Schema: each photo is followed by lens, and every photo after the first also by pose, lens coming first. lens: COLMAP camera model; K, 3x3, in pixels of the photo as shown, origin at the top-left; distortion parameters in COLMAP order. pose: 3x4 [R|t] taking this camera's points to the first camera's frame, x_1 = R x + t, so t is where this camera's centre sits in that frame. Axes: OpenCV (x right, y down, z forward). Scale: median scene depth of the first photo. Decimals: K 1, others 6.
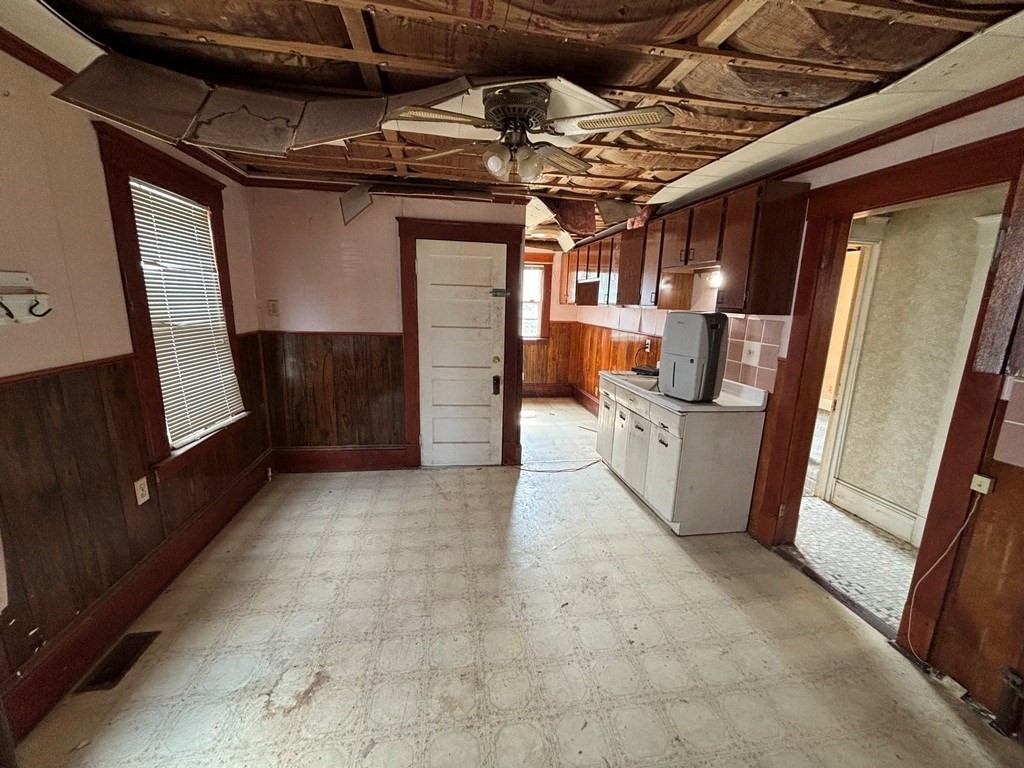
lens RADIAL K [[415.8, 0, 507.2], [0, 415.8, 385.1], [0, 0, 1]] dist [0.010876, -0.000742]
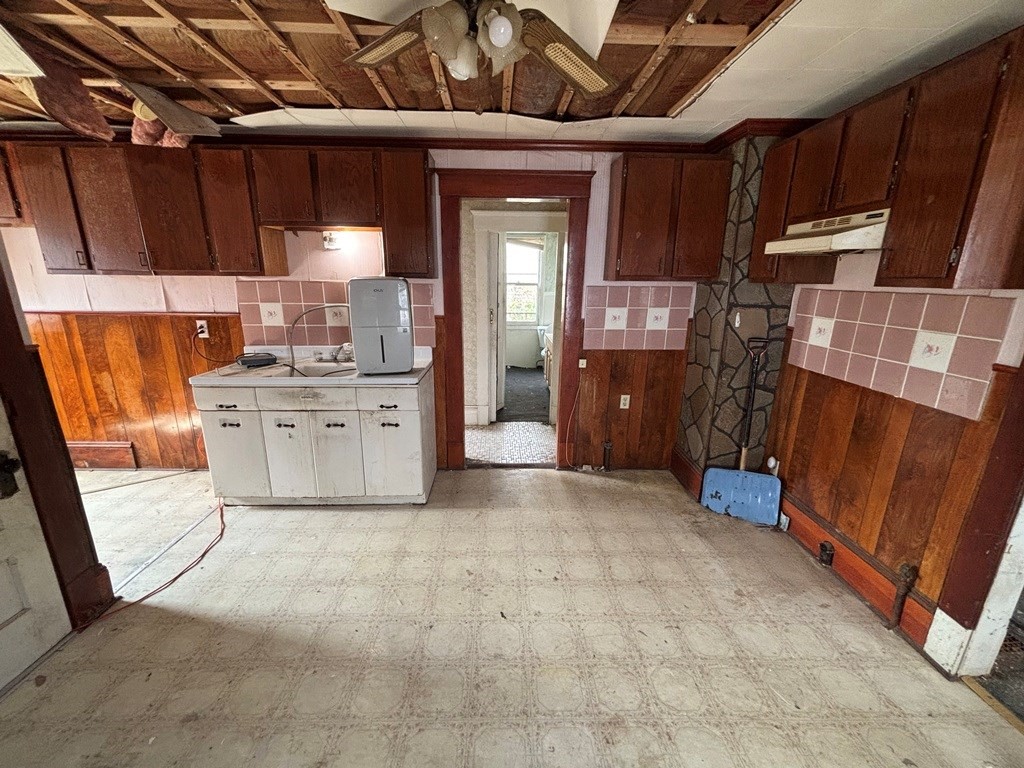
lens RADIAL K [[415.8, 0, 509.9], [0, 415.8, 386.0], [0, 0, 1]] dist [0.010876, -0.000742]
pose [[0.136608, -0.283074, 0.949319, -0.591358], [0.194292, 0.947347, 0.254528, -0.169132], [-0.971385, 0.149674, 0.184414, 0.776244]]
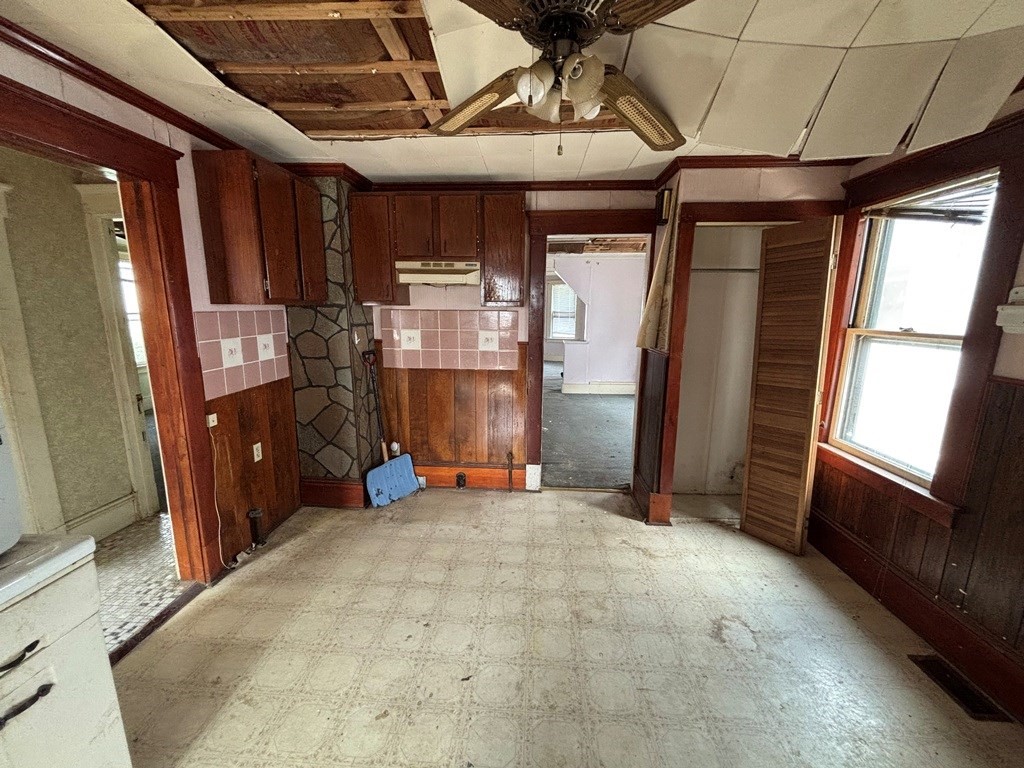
lens RADIAL K [[415.8, 0, 507.7], [0, 415.8, 387.5], [0, 0, 1]] dist [0.010876, -0.000742]
pose [[-0.974201, -0.078944, 0.211426, -0.063910], [0.010333, 0.920241, 0.391217, -0.299000], [-0.225447, 0.383308, -0.895683, 1.534706]]
